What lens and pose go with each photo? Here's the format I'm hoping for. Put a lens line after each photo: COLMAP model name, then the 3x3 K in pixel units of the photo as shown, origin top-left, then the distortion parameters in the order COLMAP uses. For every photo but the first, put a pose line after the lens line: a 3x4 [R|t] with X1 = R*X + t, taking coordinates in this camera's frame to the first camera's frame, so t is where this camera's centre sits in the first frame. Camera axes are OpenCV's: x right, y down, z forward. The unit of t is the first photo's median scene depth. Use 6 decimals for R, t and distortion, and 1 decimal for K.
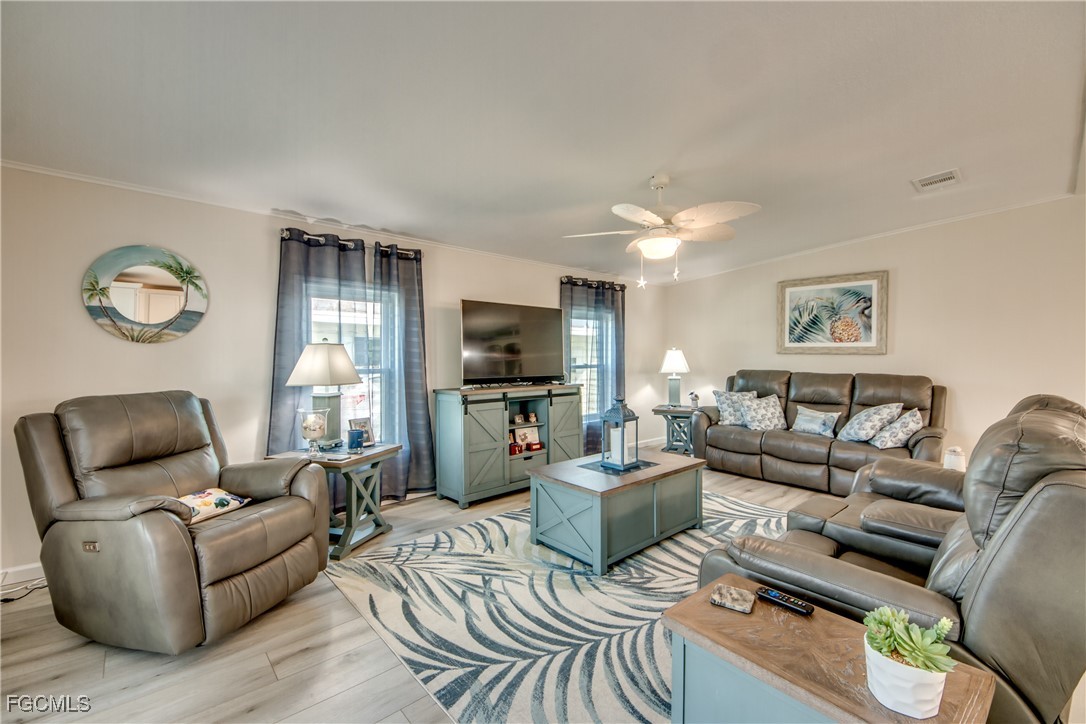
lens RADIAL K [[451.6, 0, 551.2], [0, 451.6, 358.1], [0, 0, 1]] dist [0.069423, -0.052666]
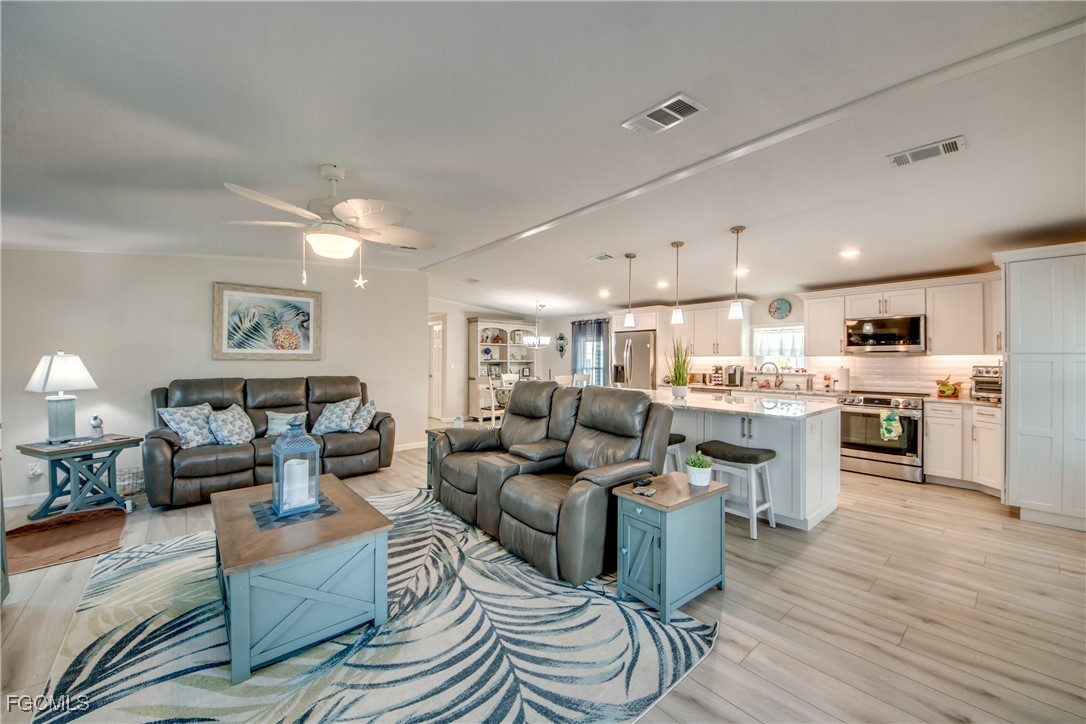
lens RADIAL K [[404.2, 0, 548.9], [0, 404.2, 360.3], [0, 0, 1]] dist [0.008297, -0.015554]
pose [[0.022511, -0.008899, 0.999707, -0.392852], [0.009080, 0.999921, 0.008697, -0.013319], [-0.999705, 0.008881, 0.022590, 0.410145]]
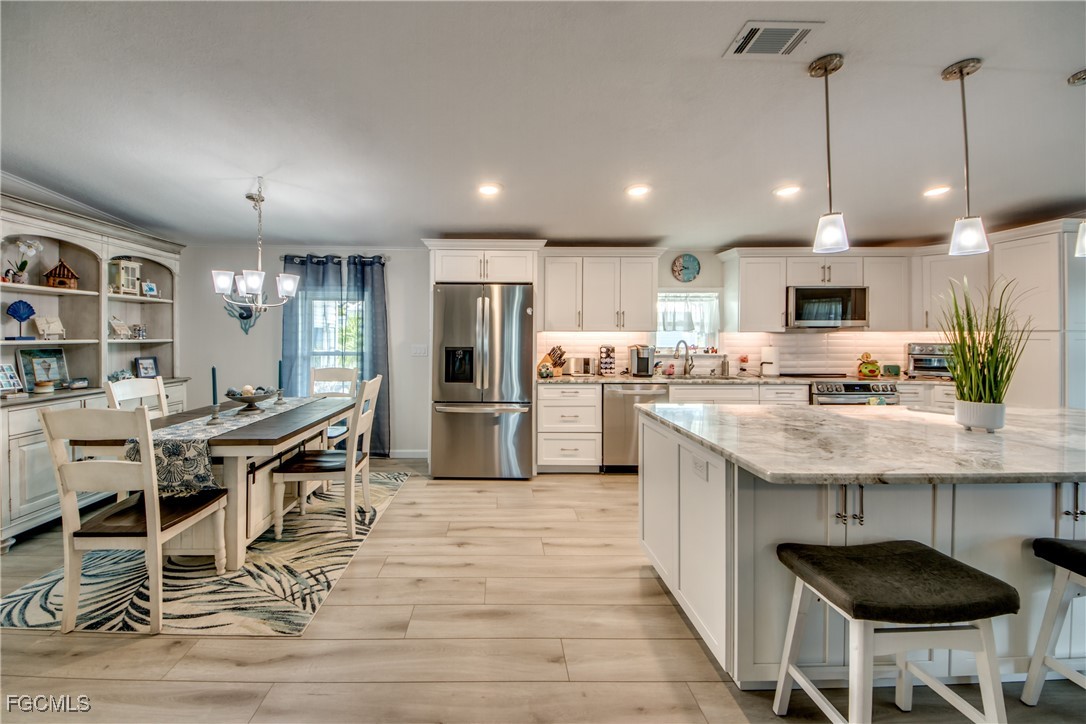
lens RADIAL K [[419.2, 0, 491.0], [0, 419.2, 336.2], [0, 0, 1]] dist [0.021962, -0.000209]
pose [[-0.745283, -0.010313, 0.666668, 0.724540], [0.000894, 0.999864, 0.016467, -0.015338], [-0.666747, 0.012869, -0.745173, 0.800690]]
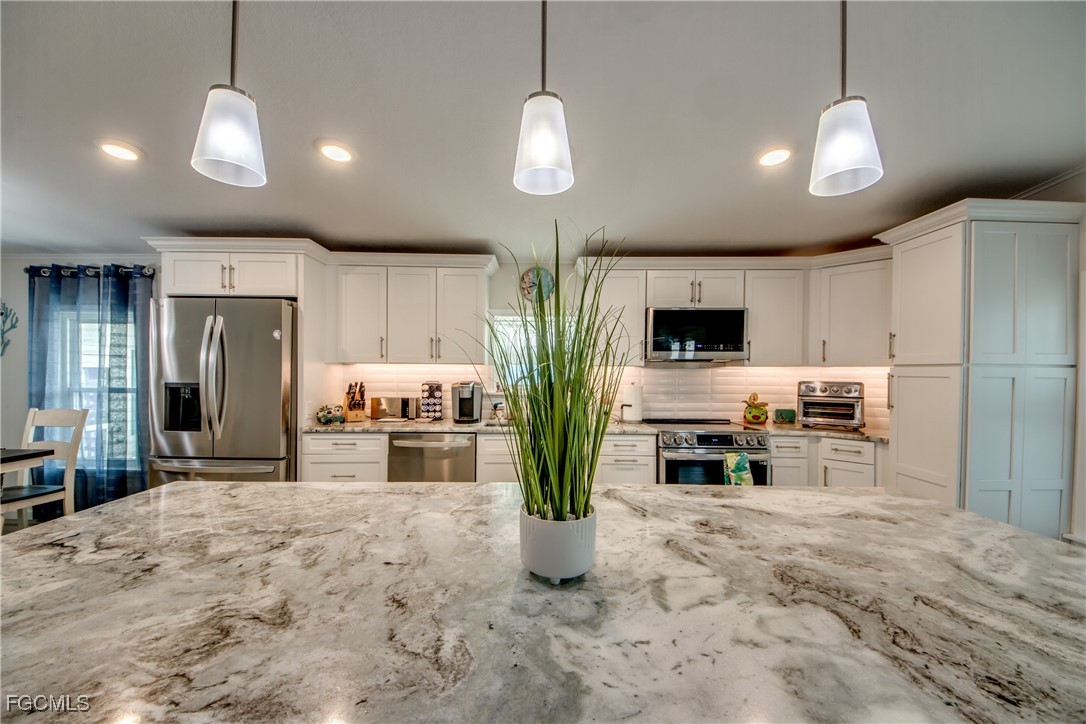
lens RADIAL K [[409.1, 0, 539.7], [0, 409.1, 377.1], [0, 0, 1]] dist [0.044900, -0.028203]
pose [[-0.743896, -0.022331, 0.667922, 0.499170], [-0.006007, 0.999625, 0.026730, -0.006790], [-0.668268, 0.015872, -0.743751, 0.258440]]
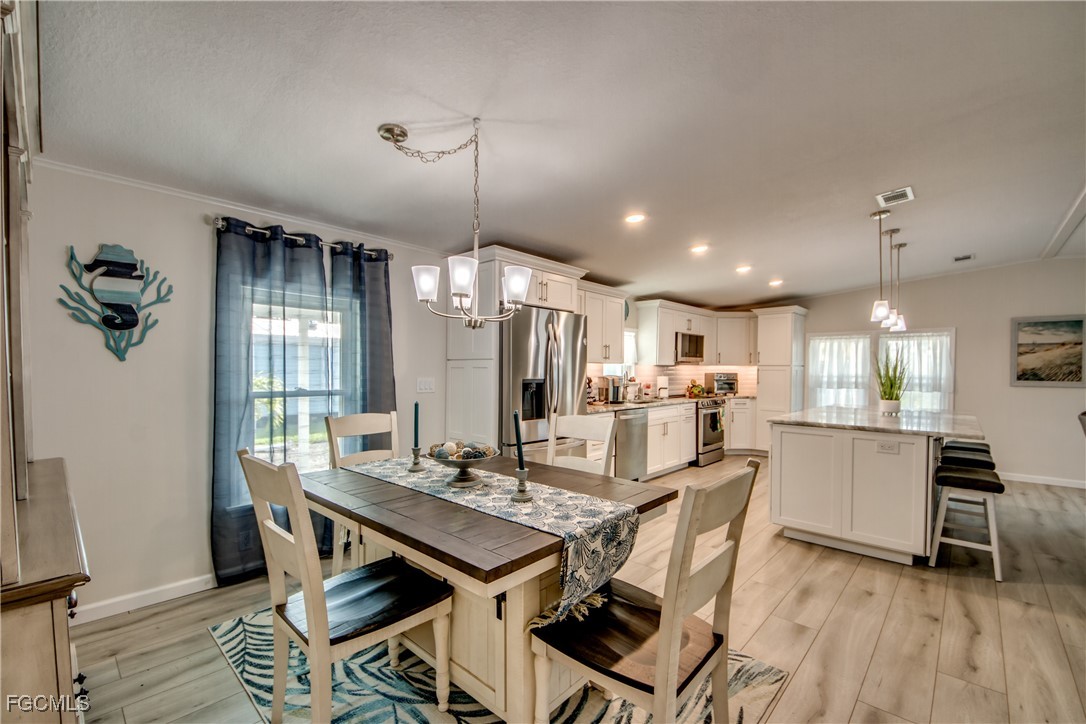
lens RADIAL K [[462.4, 0, 542.7], [0, 462.4, 376.0], [0, 0, 1]] dist [0.026474, -0.021985]
pose [[-0.995448, -0.012338, -0.094504, 1.477863], [-0.014951, 0.999524, 0.026993, -0.006581], [0.094126, 0.028283, -0.995158, 1.051193]]
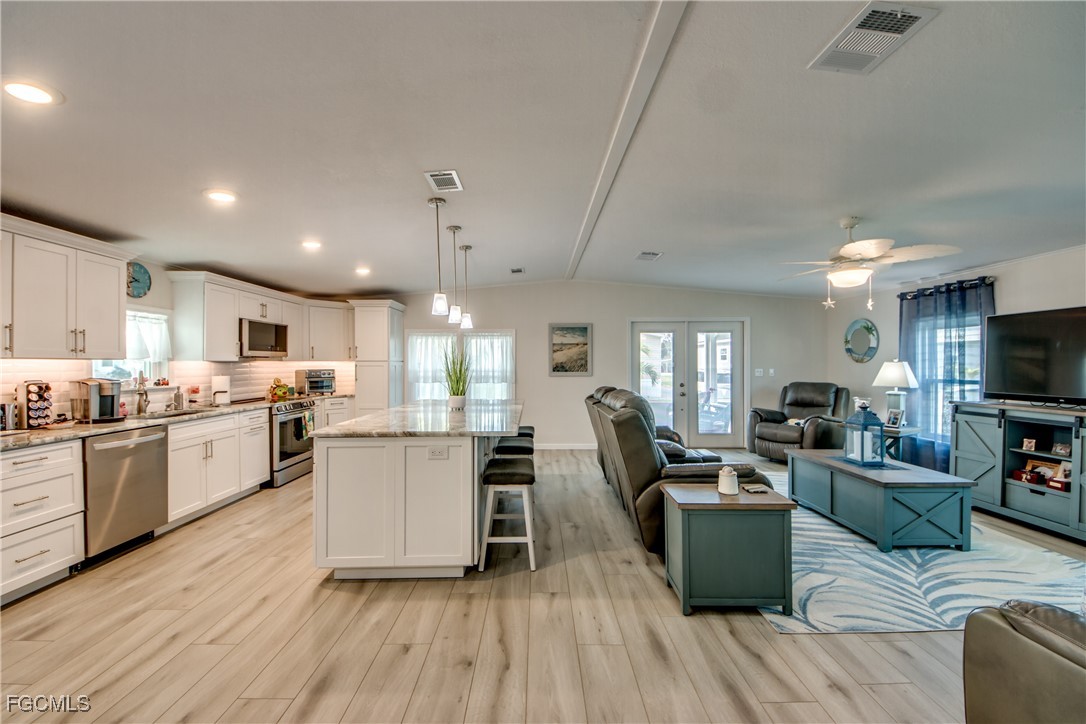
lens RADIAL K [[433.6, 0, 543.0], [0, 433.6, 362.0], [0, 0, 1]] dist [0.051651, -0.029838]
pose [[-0.660740, -0.008006, -0.750572, 1.225521], [-0.010175, 0.999947, -0.001708, -0.011637], [0.750546, 0.006508, -0.660786, 0.888632]]
